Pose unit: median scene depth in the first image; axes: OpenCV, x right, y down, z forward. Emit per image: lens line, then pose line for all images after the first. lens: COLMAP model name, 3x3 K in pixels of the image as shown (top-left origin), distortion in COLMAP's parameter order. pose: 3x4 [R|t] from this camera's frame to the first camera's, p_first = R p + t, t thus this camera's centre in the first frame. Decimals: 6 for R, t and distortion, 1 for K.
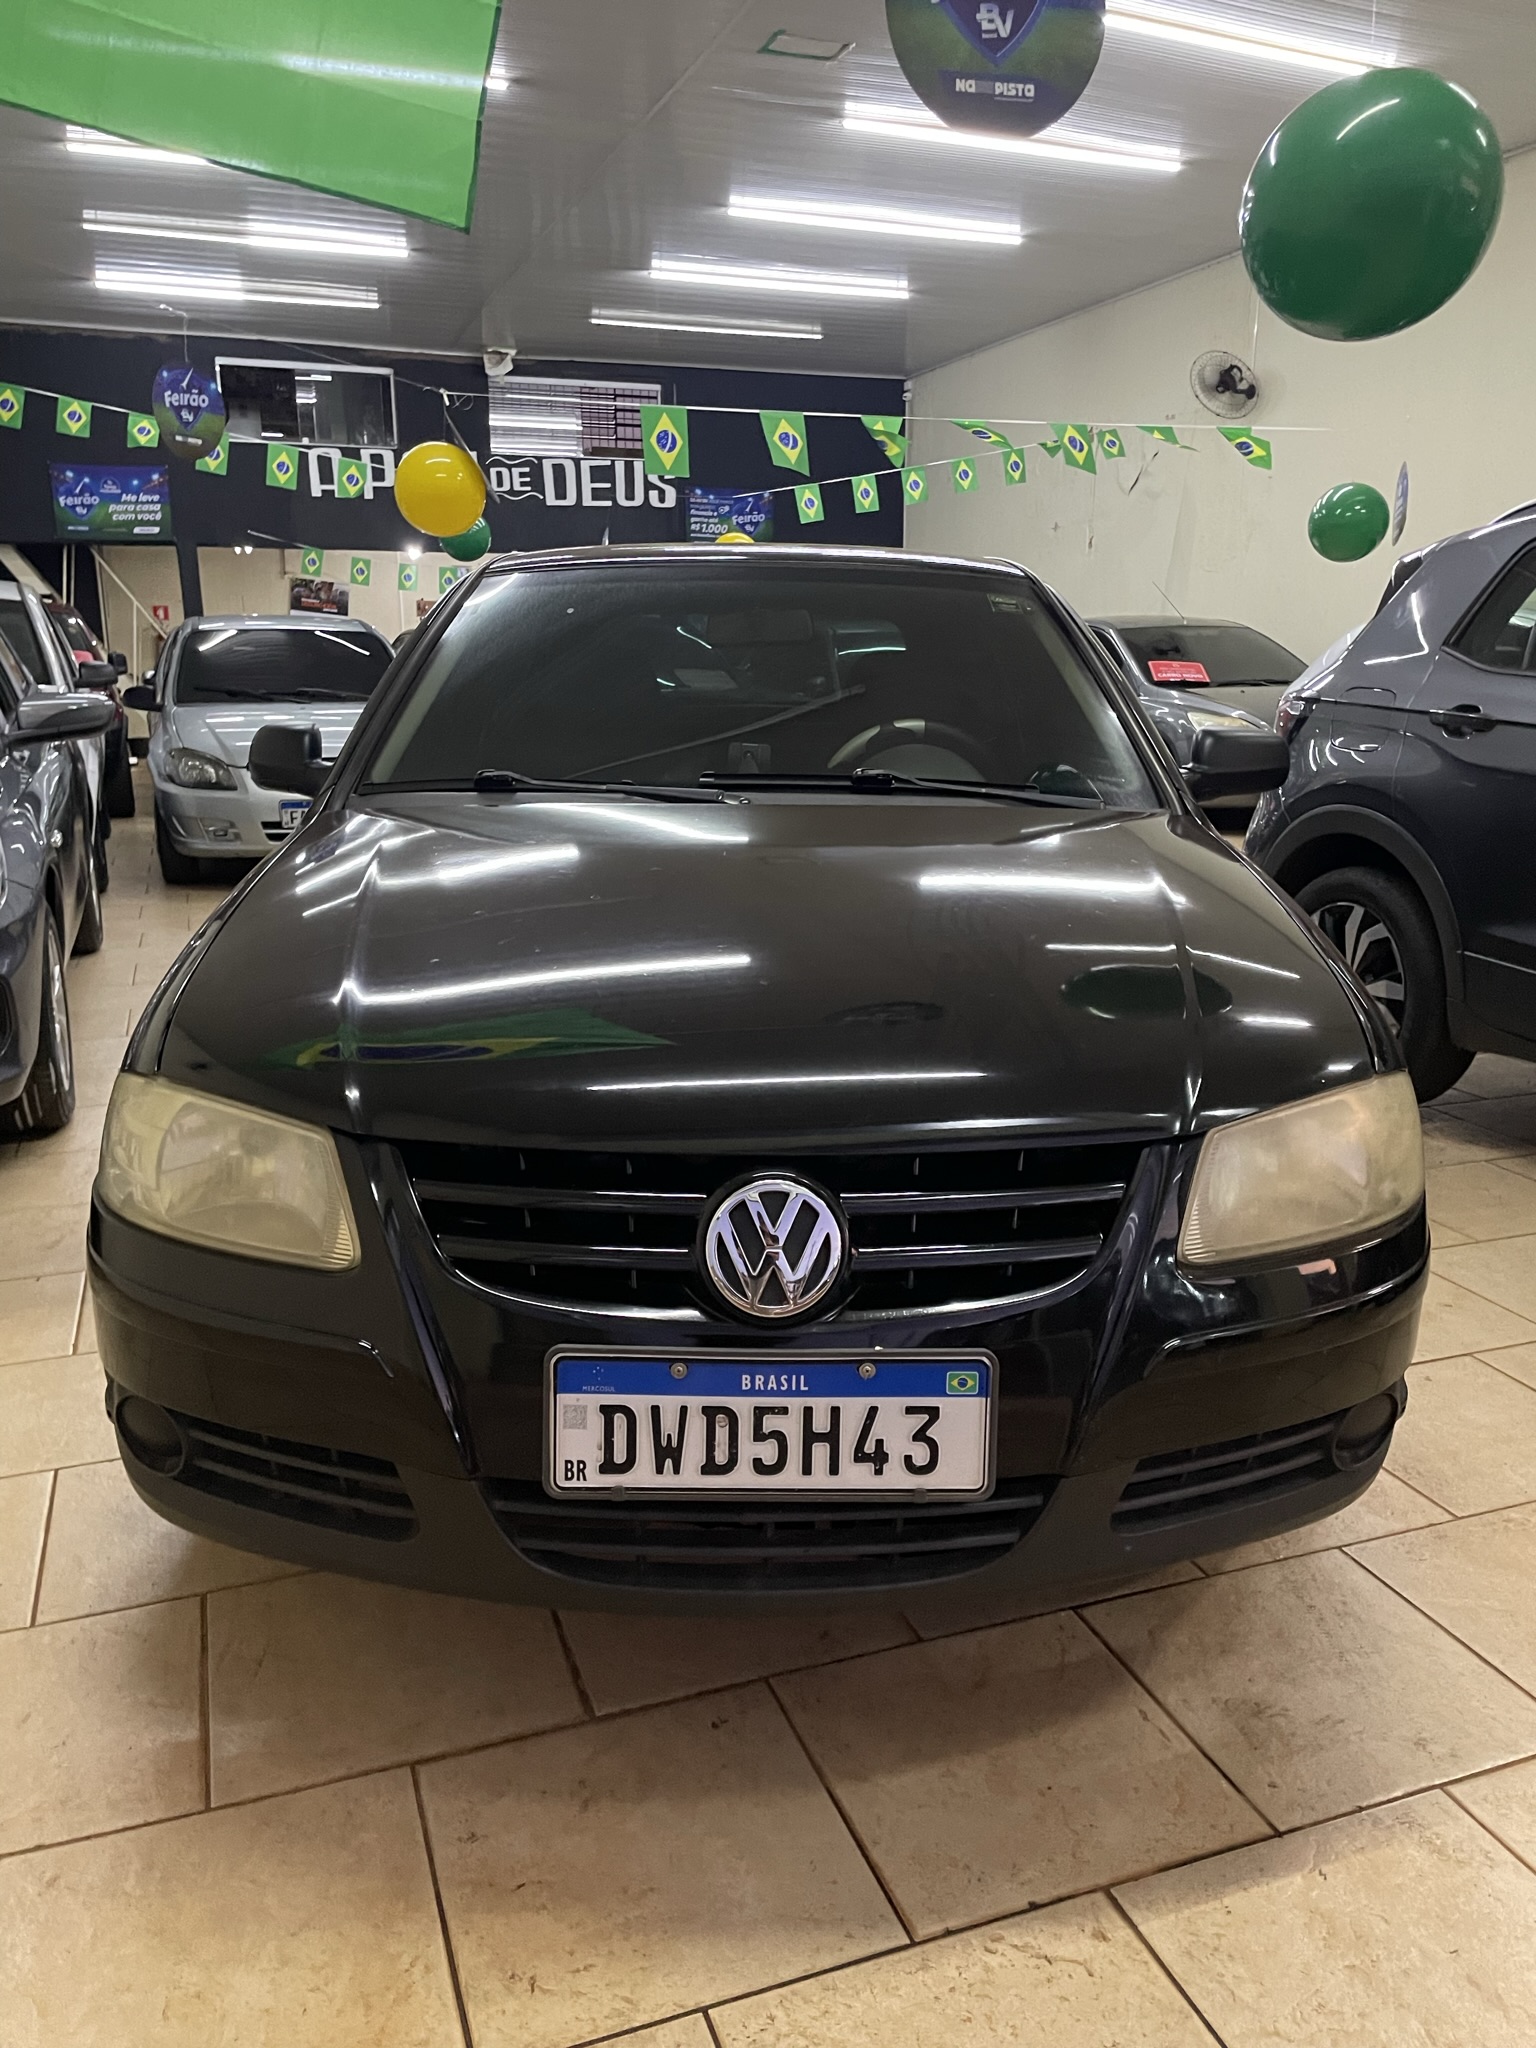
lens RADIAL K [[1533.7, 0, 763.4], [0, 1533.7, 1029.7], [0, 0, 1]] dist [0.091981, -0.120449]
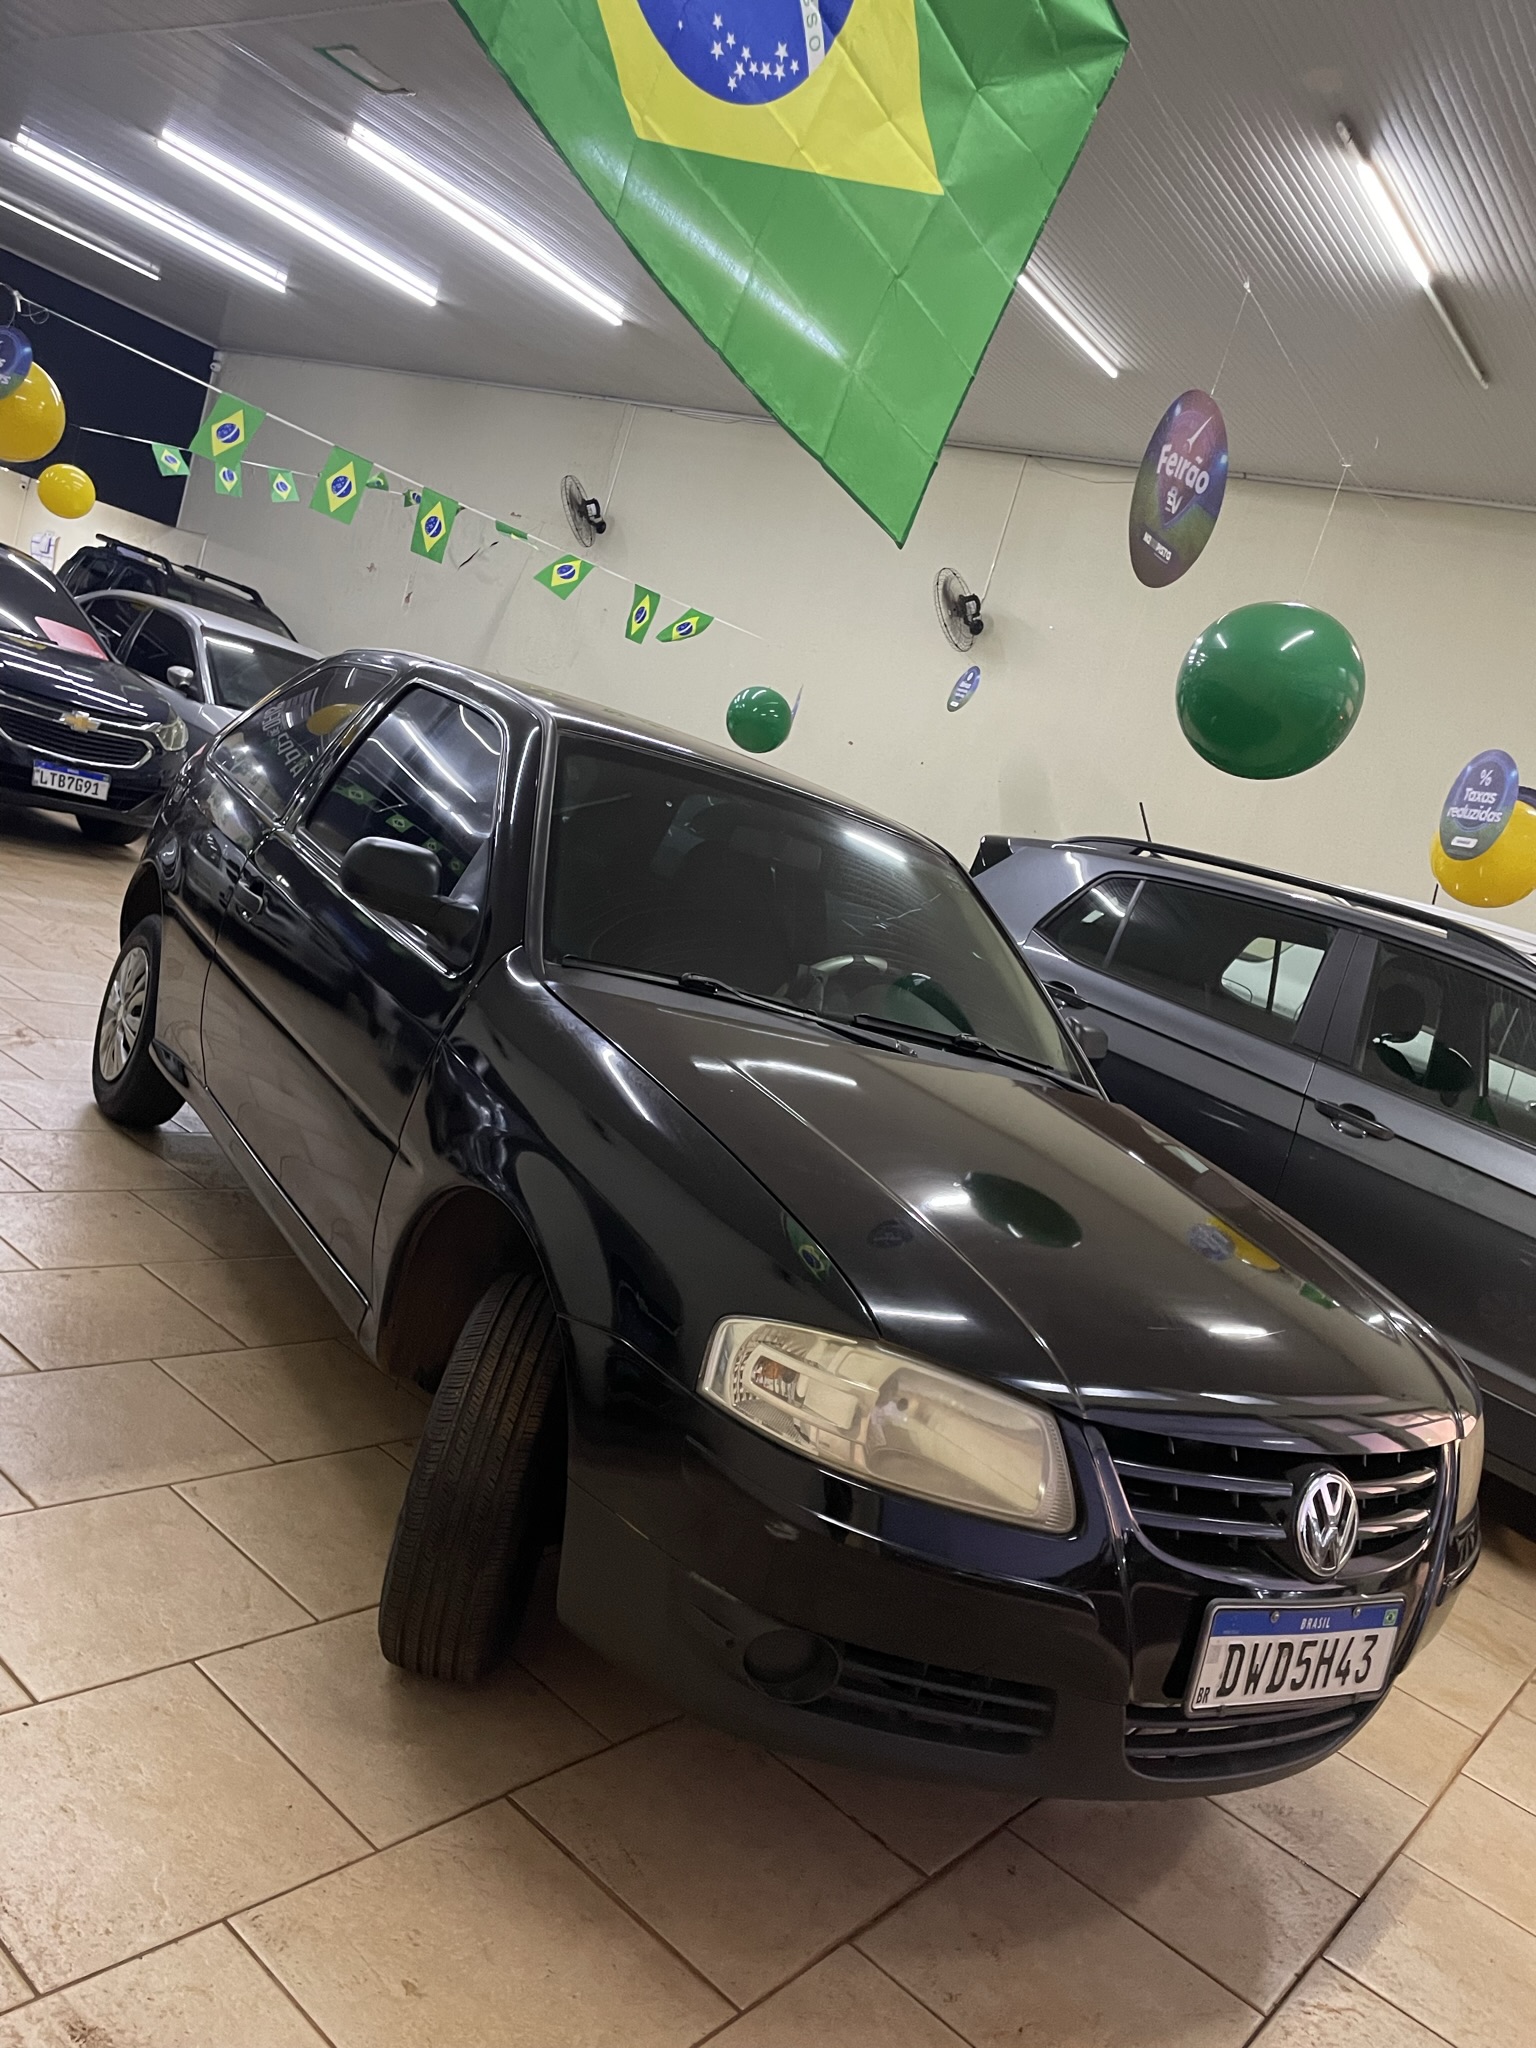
lens RADIAL K [[1539.9, 0, 773.9], [0, 1539.9, 1029.8], [0, 0, 1]] dist [0.085419, -0.118125]
pose [[0.811252, 0.174025, 0.558199, -1.011159], [-0.167010, 0.983875, -0.064012, -0.097029], [-0.560338, -0.041295, 0.827234, 0.117862]]
